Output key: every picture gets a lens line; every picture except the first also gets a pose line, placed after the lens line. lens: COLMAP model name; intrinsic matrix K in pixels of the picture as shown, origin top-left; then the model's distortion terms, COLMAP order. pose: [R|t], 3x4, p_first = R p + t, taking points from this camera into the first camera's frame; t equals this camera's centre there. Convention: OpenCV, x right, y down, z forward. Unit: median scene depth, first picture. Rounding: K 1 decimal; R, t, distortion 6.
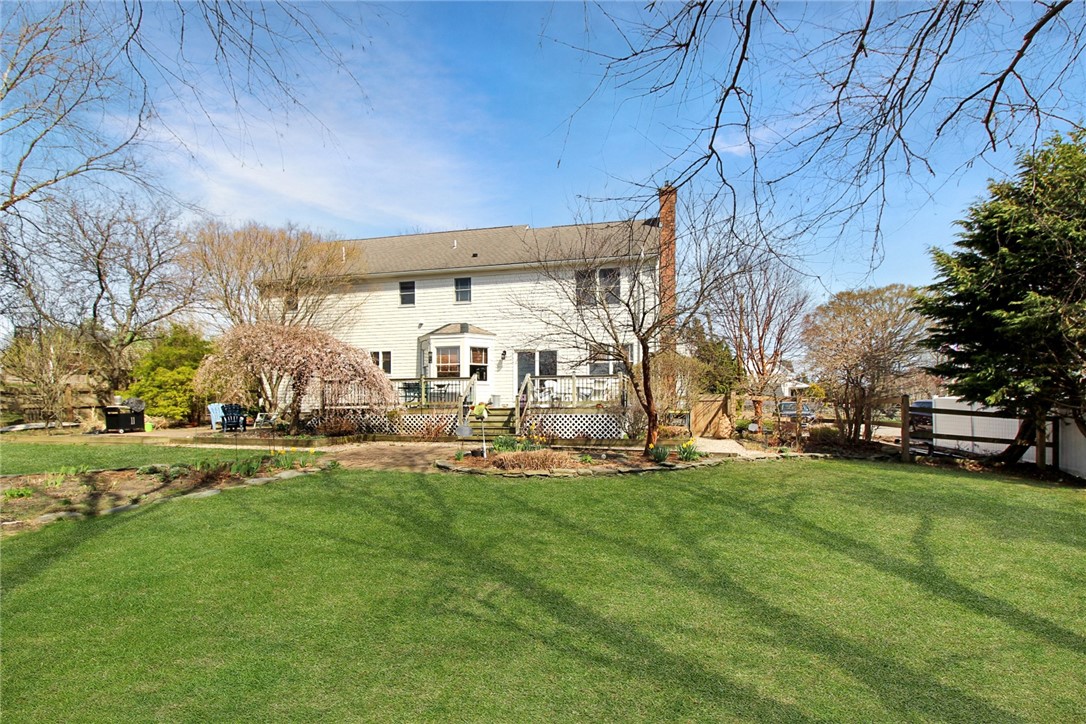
lens RADIAL K [[553.4, 0, 540.8], [0, 553.4, 347.2], [0, 0, 1]] dist [-0.001113, -0.000241]
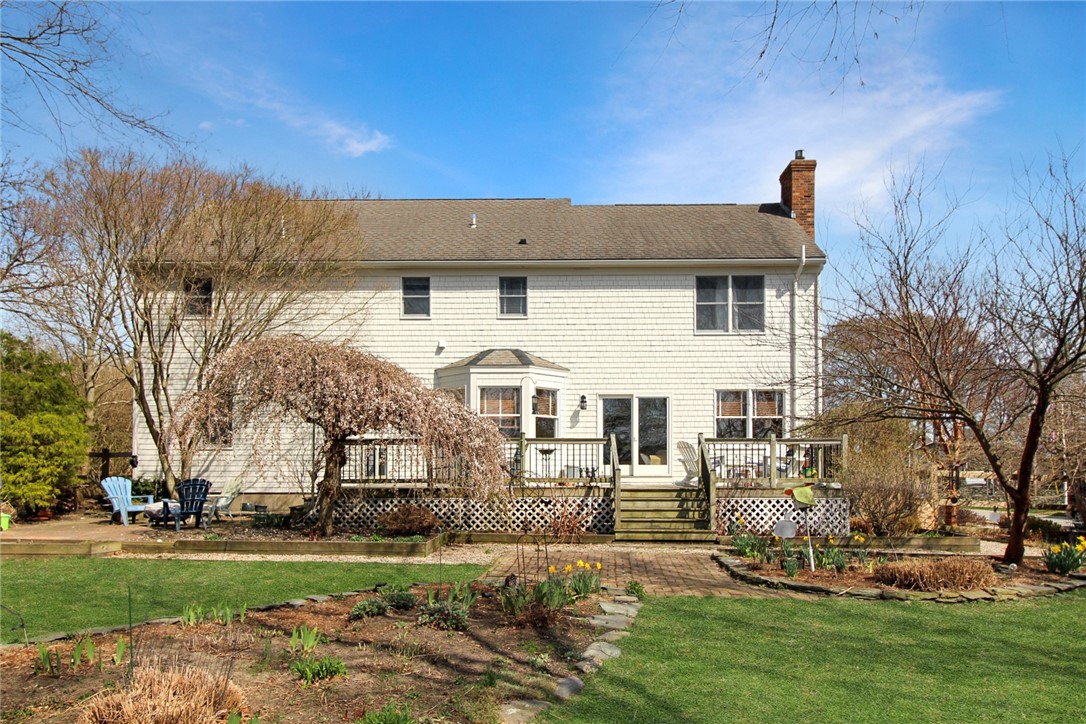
lens RADIAL K [[834.0, 0, 518.1], [0, 834.0, 362.0], [0, 0, 1]] dist [0.009356, 0.000692]
pose [[0.975748, 0.036679, 0.215803, -0.344862], [-0.028276, 0.998722, -0.041900, 0.009888], [-0.217064, 0.034781, 0.975537, 0.091257]]
